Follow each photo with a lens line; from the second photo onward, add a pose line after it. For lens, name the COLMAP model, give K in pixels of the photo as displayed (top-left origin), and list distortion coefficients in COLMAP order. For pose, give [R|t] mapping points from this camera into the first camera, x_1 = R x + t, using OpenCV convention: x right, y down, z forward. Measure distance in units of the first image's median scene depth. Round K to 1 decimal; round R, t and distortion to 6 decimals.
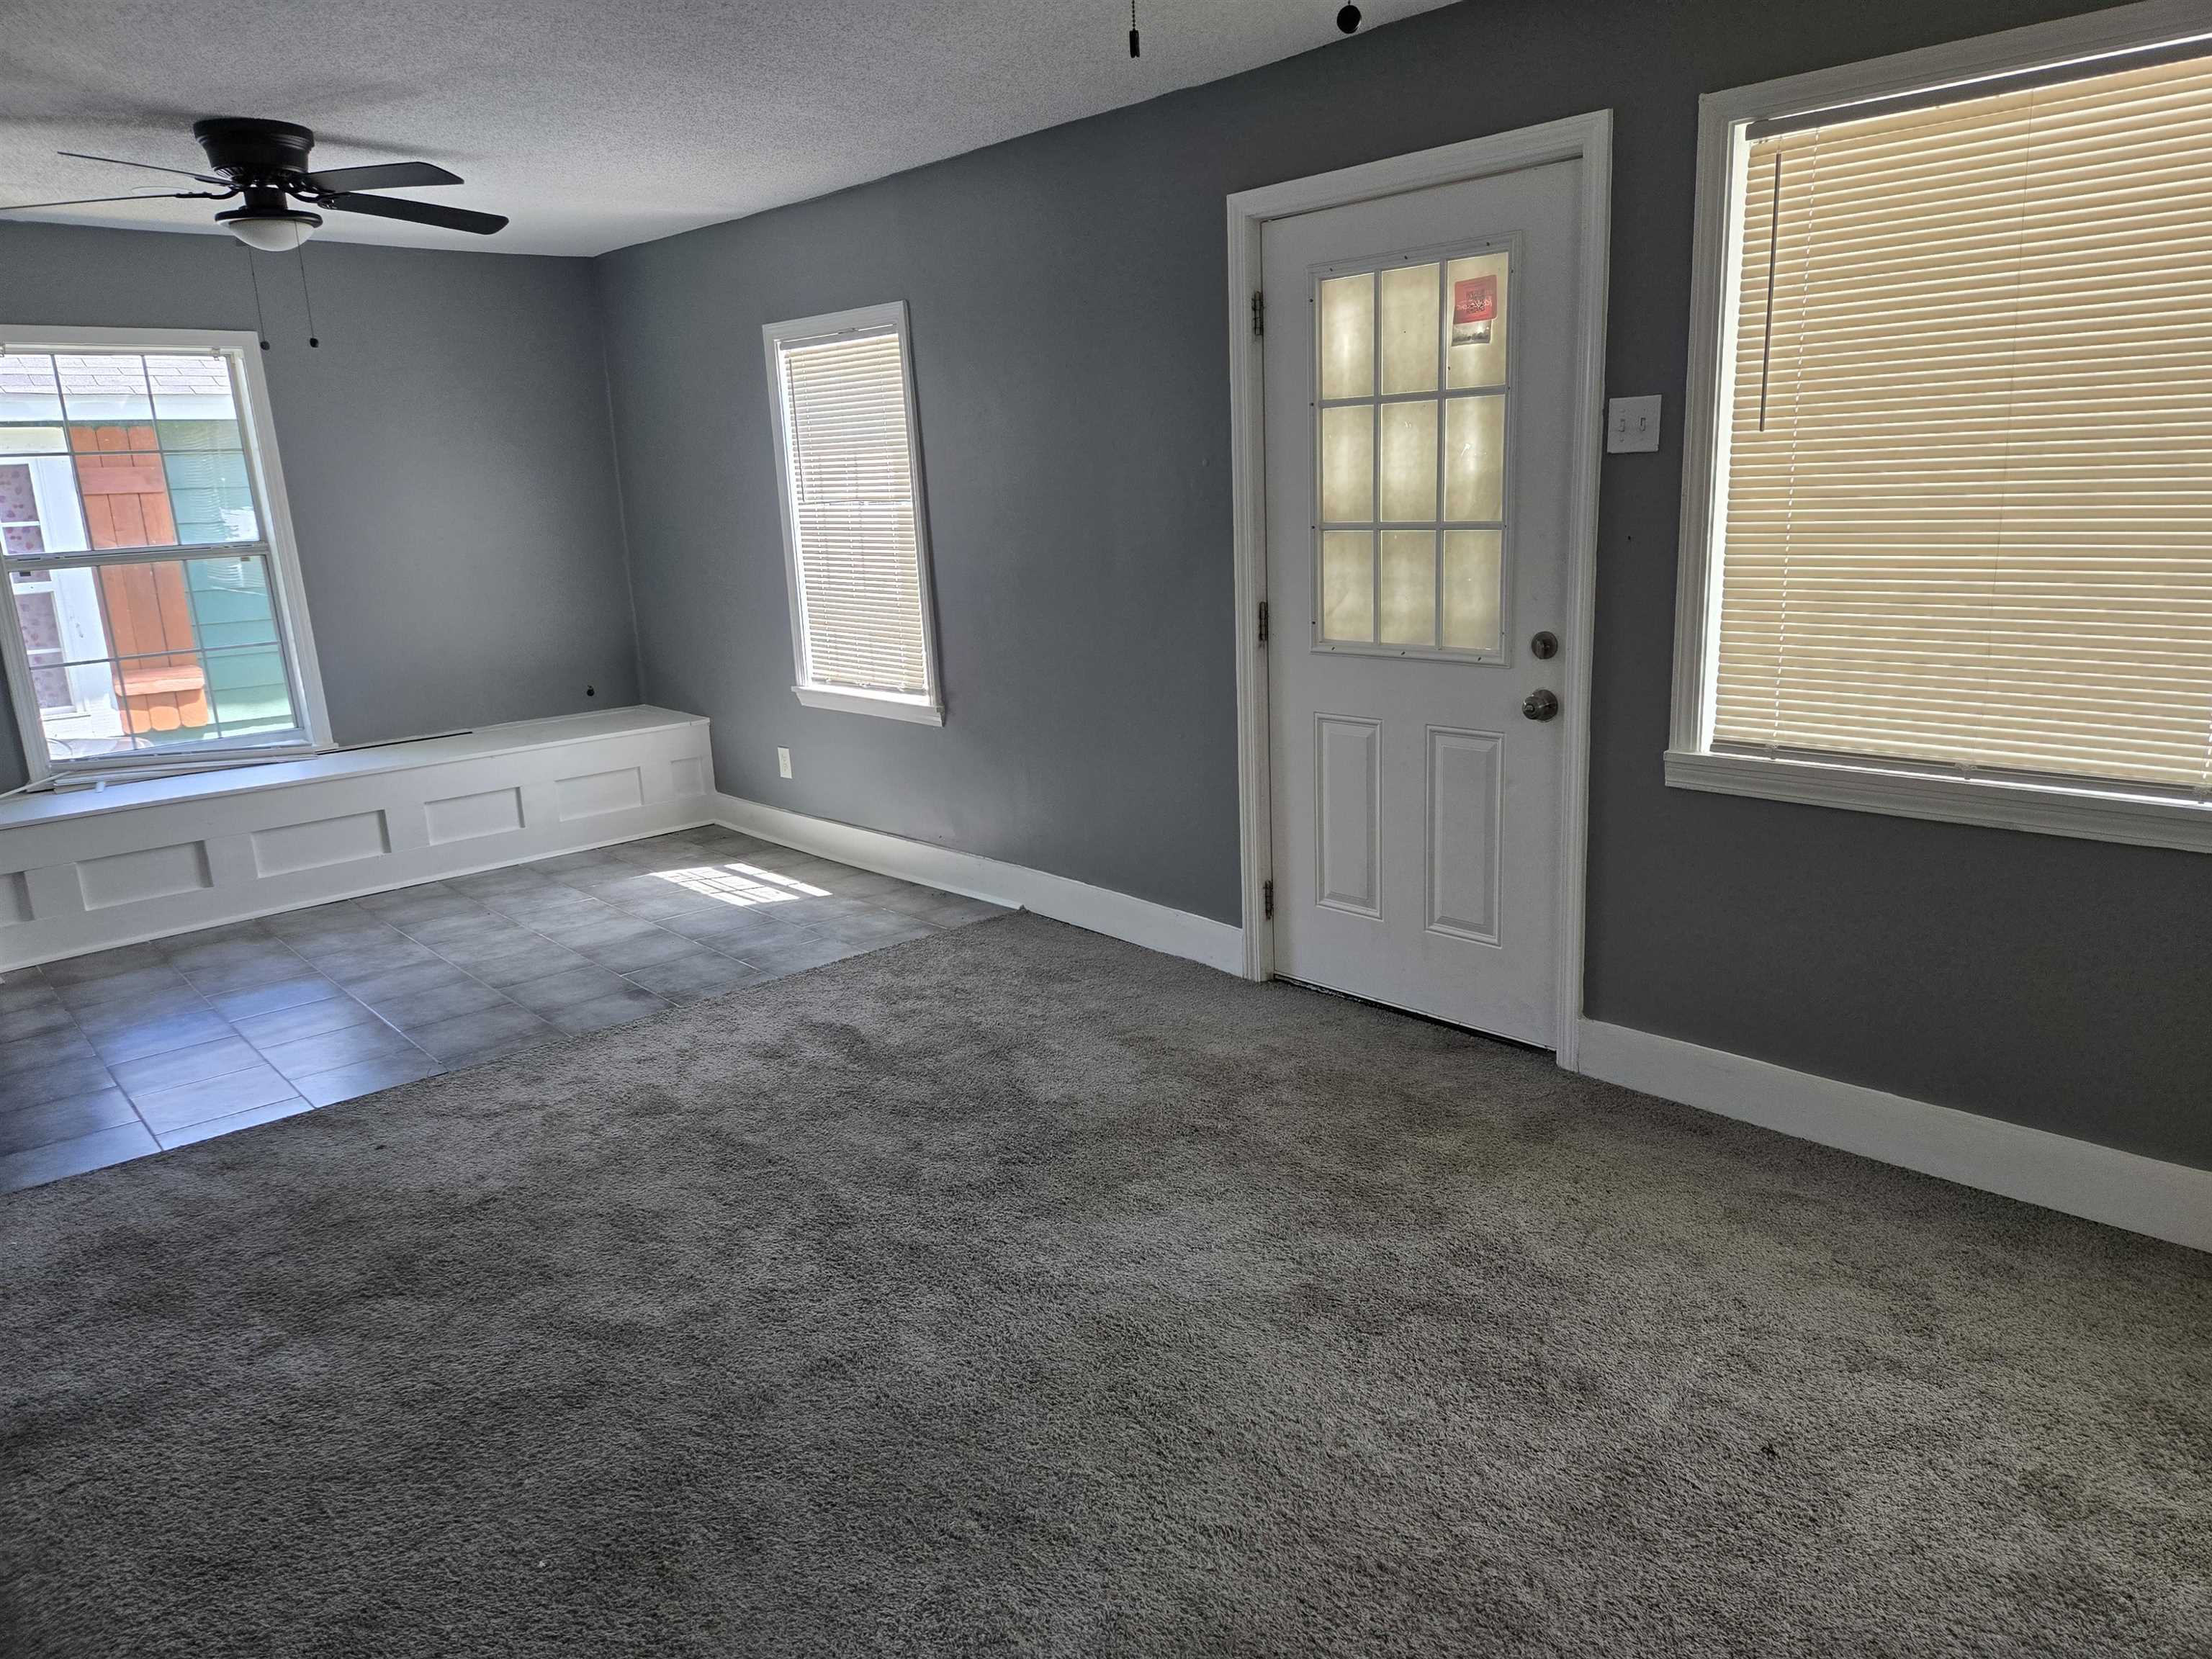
lens RADIAL K [[1487.6, 0, 1106.0], [0, 1487.6, 829.5], [0, 0, 1]] dist [0.051434, -0.003600]
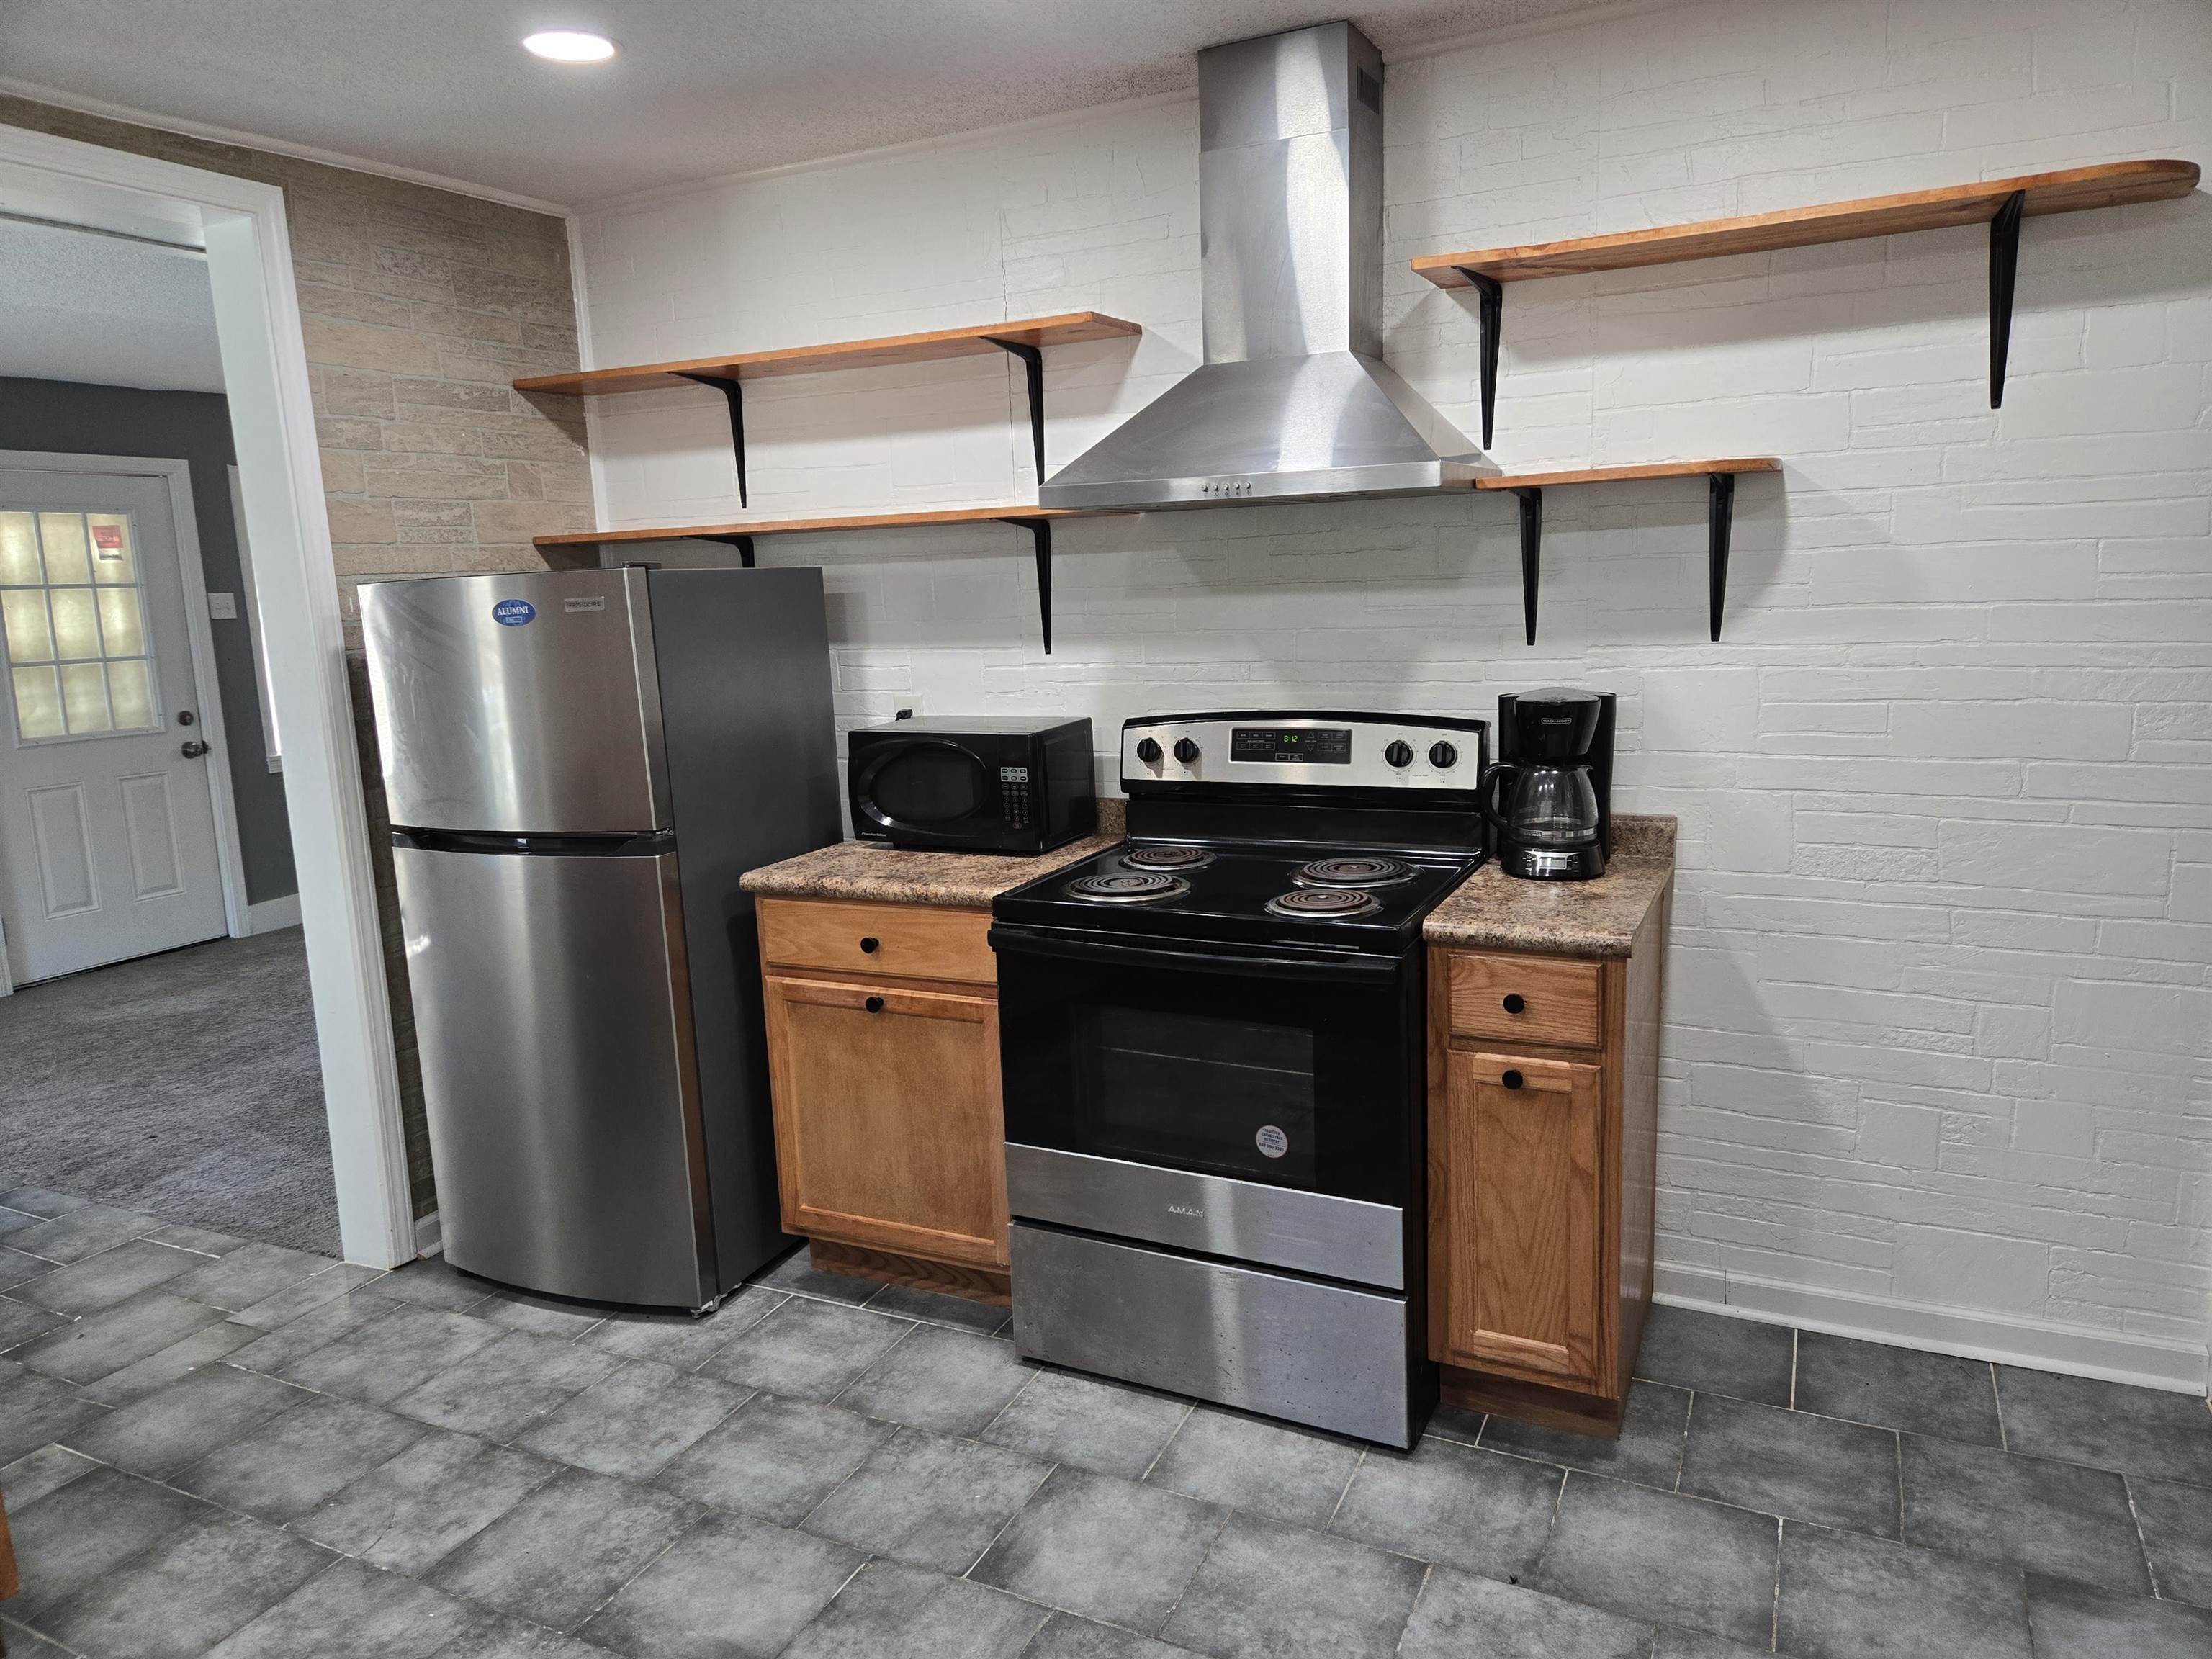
lens RADIAL K [[1487.6, 0, 1106.0], [0, 1487.6, 829.5], [0, 0, 1]] dist [0.051434, -0.003600]
pose [[-0.362838, -0.106221, 0.925778, -1.778087], [0.265654, 0.940465, 0.212023, -0.081416], [-0.893183, 0.322867, -0.313019, 0.561200]]
